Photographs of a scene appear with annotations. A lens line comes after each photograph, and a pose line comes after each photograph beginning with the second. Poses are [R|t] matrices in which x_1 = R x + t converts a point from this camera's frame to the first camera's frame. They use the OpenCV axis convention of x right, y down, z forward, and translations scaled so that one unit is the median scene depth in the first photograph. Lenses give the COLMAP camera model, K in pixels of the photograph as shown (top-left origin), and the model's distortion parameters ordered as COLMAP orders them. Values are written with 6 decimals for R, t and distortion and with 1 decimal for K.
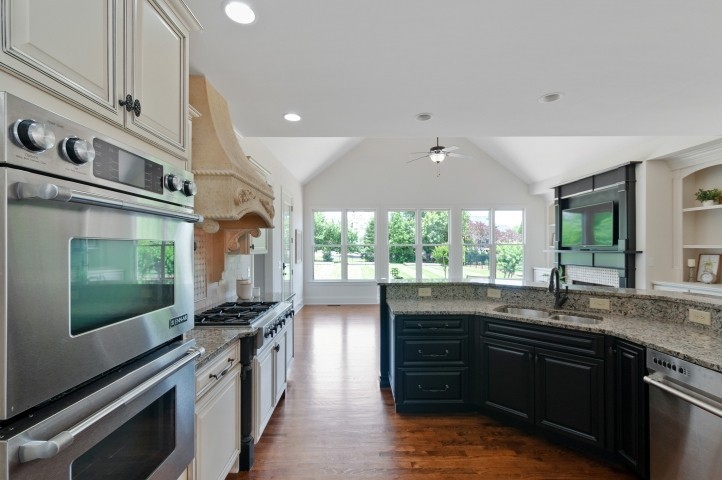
lens RADIAL K [[313.6, 0, 365.8], [0, 313.6, 246.6], [0, 0, 1]] dist [0.012785, -0.002596]
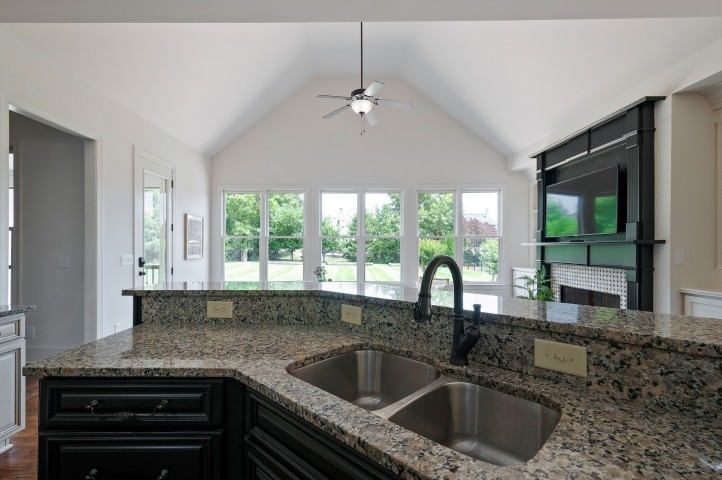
lens RADIAL K [[331.5, 0, 347.7], [0, 331.5, 246.5], [0, 0, 1]] dist [0.012131, -0.001978]
pose [[0.999603, 0.005256, -0.027685, 0.226388], [-0.005250, 0.999986, 0.000291, 0.025490], [0.027687, -0.000146, 0.999617, 0.273400]]
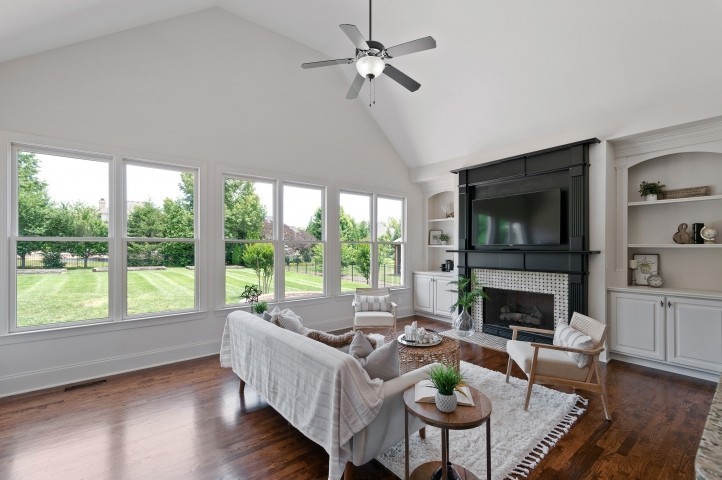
lens RADIAL K [[313.6, 0, 364.6], [0, 313.6, 248.7], [0, 0, 1]] dist [0.012785, -0.002596]
pose [[0.791725, 0.002324, 0.610873, -0.090509], [-0.005834, 0.999976, 0.003758, 0.007398], [-0.610850, -0.006539, 0.791719, 0.615996]]
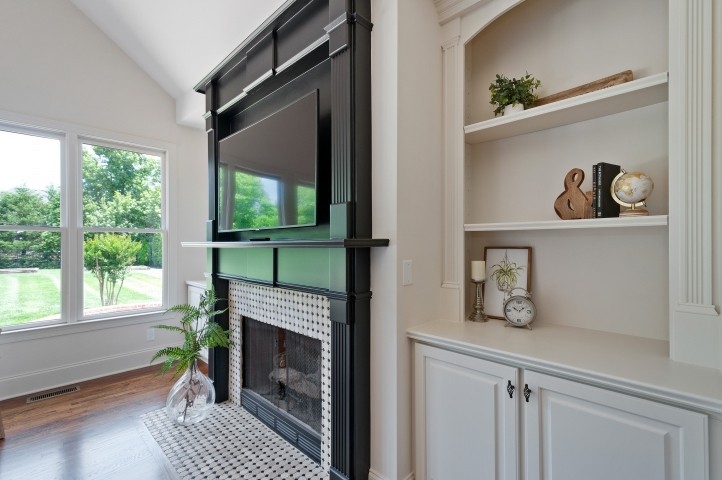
lens RADIAL K [[331.5, 0, 359.0], [0, 331.5, 244.2], [0, 0, 1]] dist [0.012131, -0.001978]
pose [[0.716064, -0.000860, 0.698034, 0.524248], [-0.000488, 0.999998, 0.001733, 0.015532], [-0.698035, -0.001582, 0.716062, 0.661050]]
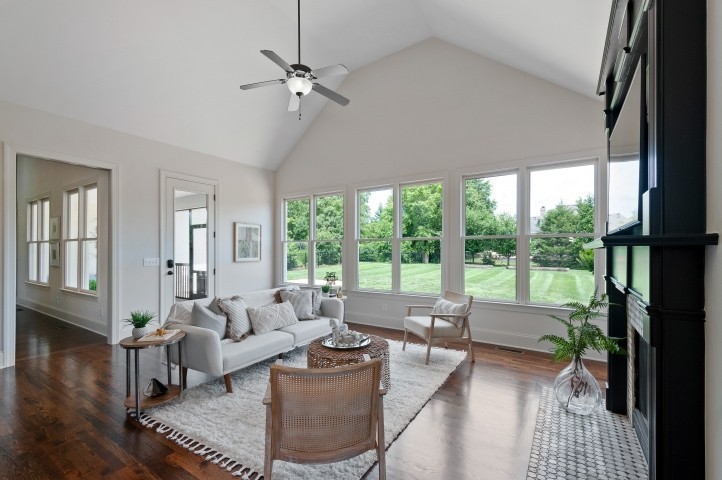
lens RADIAL K [[313.6, 0, 363.4], [0, 313.6, 250.2], [0, 0, 1]] dist [0.012785, -0.002596]
pose [[0.830930, 0.003563, -0.556365, 0.675899], [-0.000577, 0.999984, 0.005542, 0.020428], [0.556376, -0.004284, 0.830920, 0.589949]]
